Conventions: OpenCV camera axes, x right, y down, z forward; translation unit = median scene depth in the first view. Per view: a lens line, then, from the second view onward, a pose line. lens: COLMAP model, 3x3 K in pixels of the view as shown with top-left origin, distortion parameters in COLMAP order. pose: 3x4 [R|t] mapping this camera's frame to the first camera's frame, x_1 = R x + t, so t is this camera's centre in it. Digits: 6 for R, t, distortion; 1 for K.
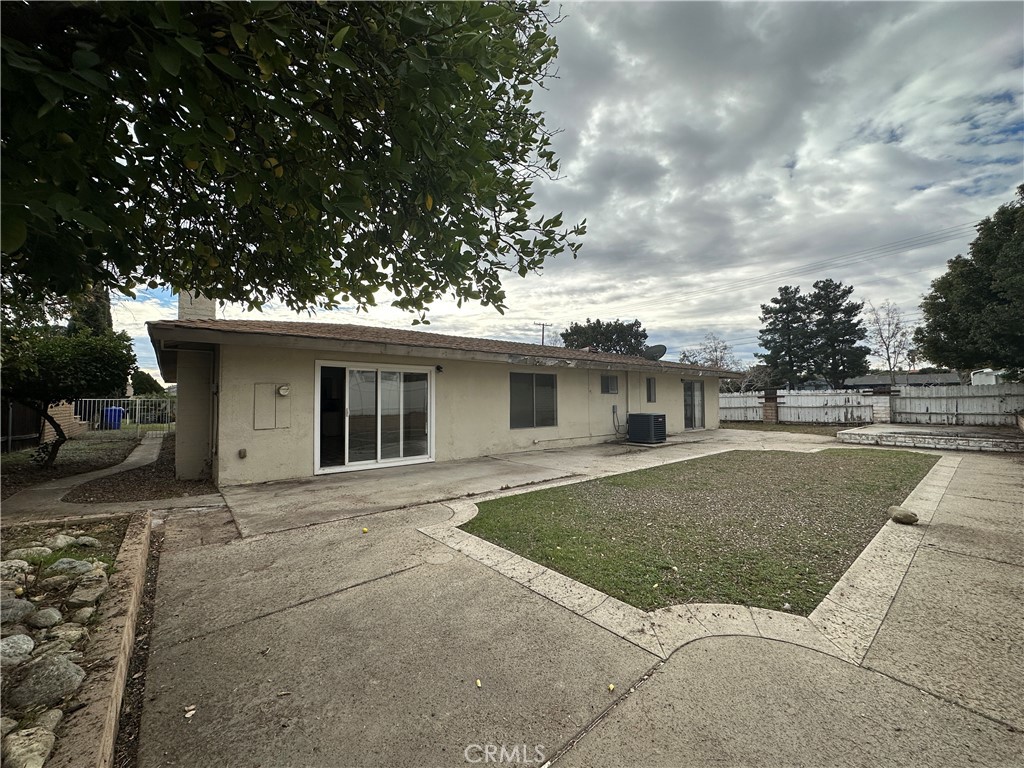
lens RADIAL K [[406.5, 0, 511.2], [0, 406.5, 385.3], [0, 0, 1]] dist [-0.002330, 0.000043]
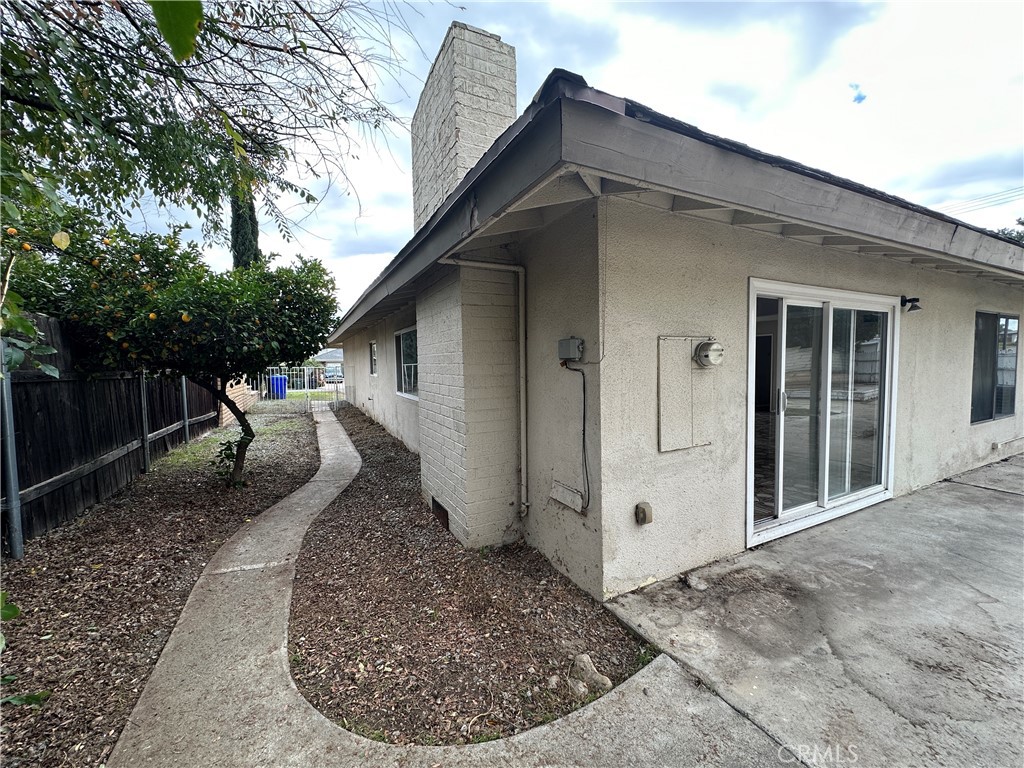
lens RADIAL K [[406.5, 0, 511.2], [0, 406.5, 385.3], [0, 0, 1]] dist [-0.002330, 0.000043]
pose [[0.974379, 0.003199, -0.224890, -0.592425], [0.017721, 0.995698, 0.090944, 0.003674], [0.224213, -0.092599, 0.970131, 0.505954]]
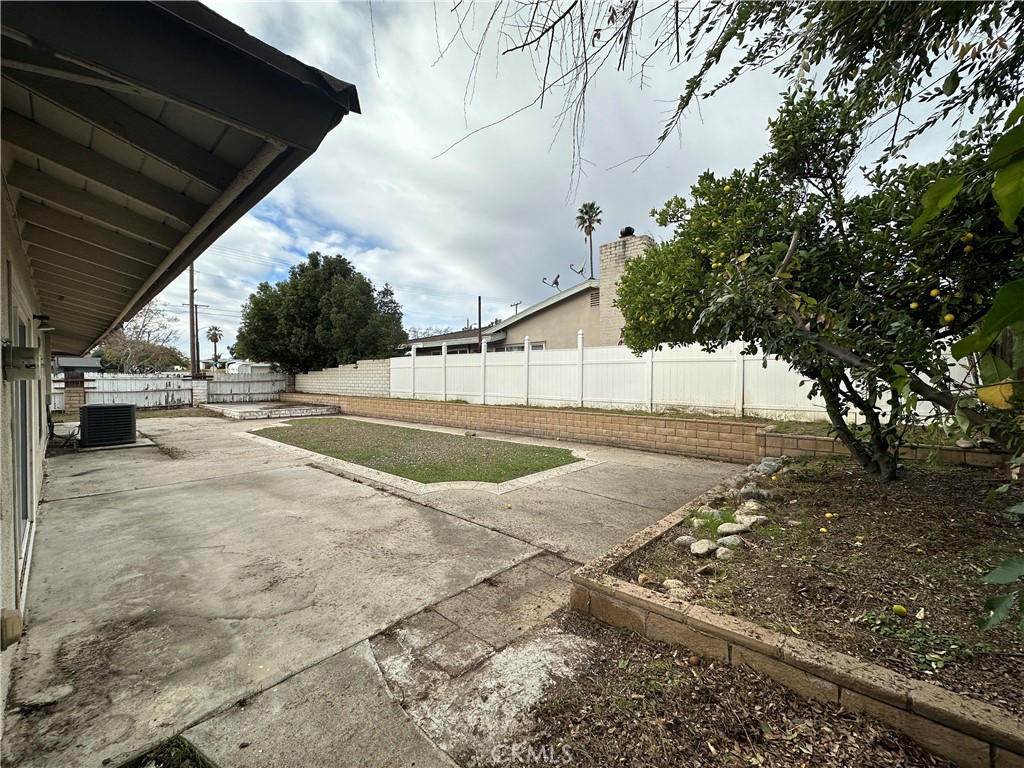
lens RADIAL K [[406.5, 0, 511.2], [0, 406.5, 385.3], [0, 0, 1]] dist [-0.002330, 0.000043]
pose [[-0.142334, -0.008846, 0.989779, -0.784771], [-0.032366, 0.999467, 0.004278, 0.014384], [-0.989289, -0.031426, -0.142545, 0.631935]]
